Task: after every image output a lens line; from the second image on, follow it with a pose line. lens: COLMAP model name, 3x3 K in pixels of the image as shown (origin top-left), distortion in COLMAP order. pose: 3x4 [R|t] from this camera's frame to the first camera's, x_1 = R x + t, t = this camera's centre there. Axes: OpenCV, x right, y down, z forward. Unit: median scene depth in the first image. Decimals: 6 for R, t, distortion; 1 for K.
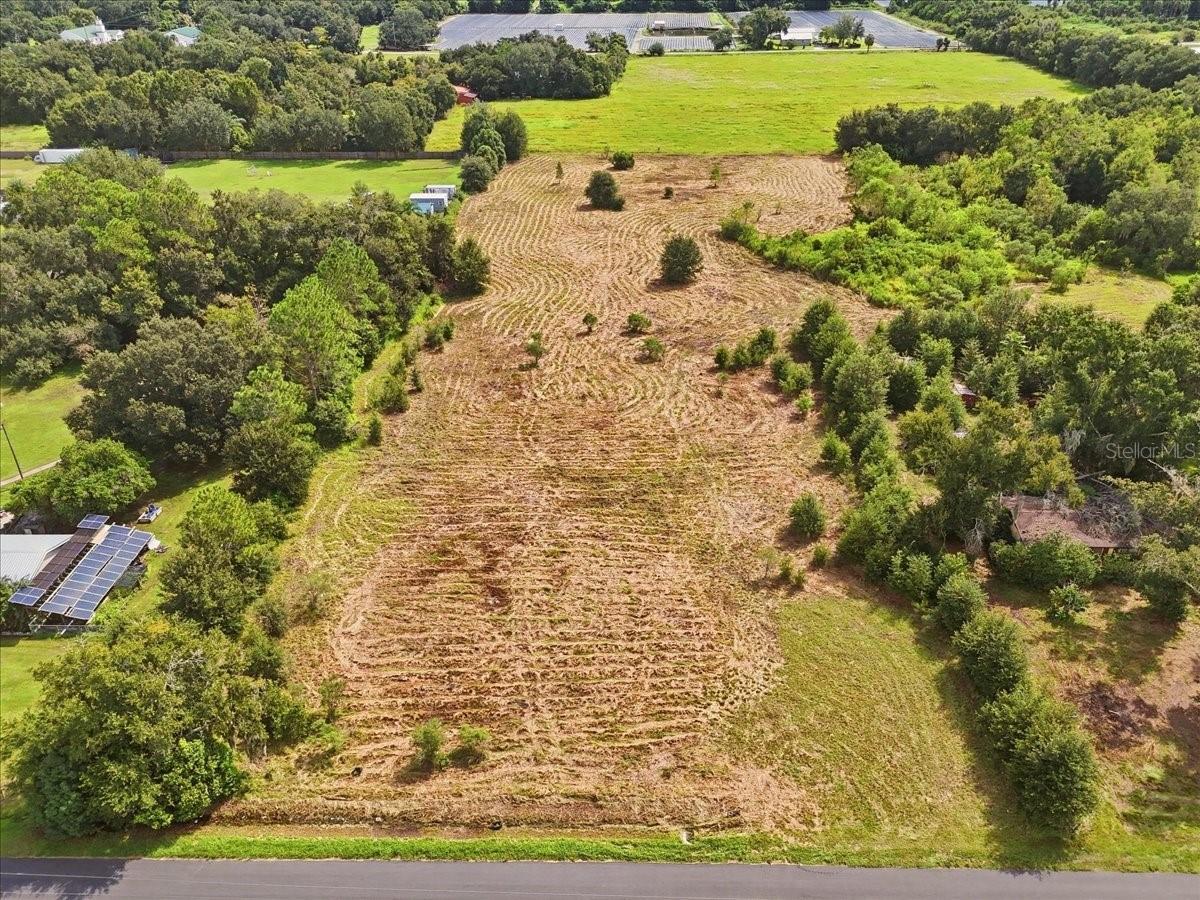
lens RADIAL K [[883.7, 0, 599.9], [0, 883.7, 454.2], [0, 0, 1]] dist [0.065147, -0.061980]
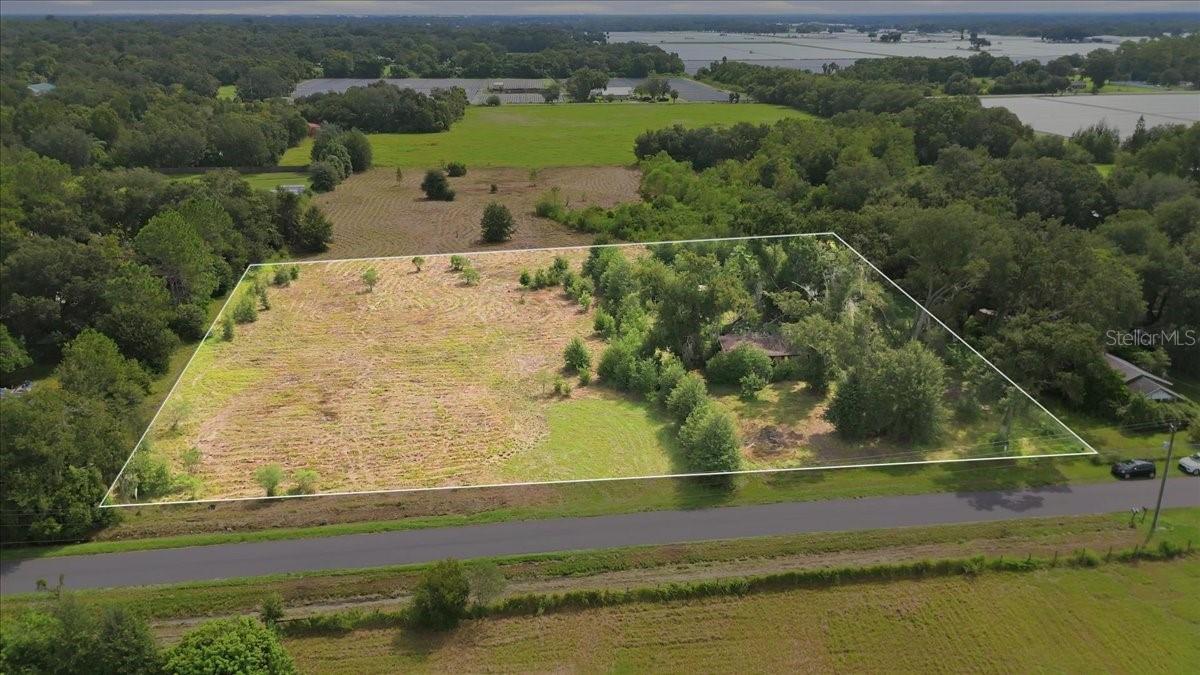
lens RADIAL K [[885.1, 0, 601.2], [0, 885.1, 340.0], [0, 0, 1]] dist [0.065720, -0.063803]
pose [[0.987858, -0.041082, 0.149826, 0.052606], [0.068717, 0.980477, -0.184237, 0.205725], [-0.139333, 0.192296, 0.971395, -0.200745]]
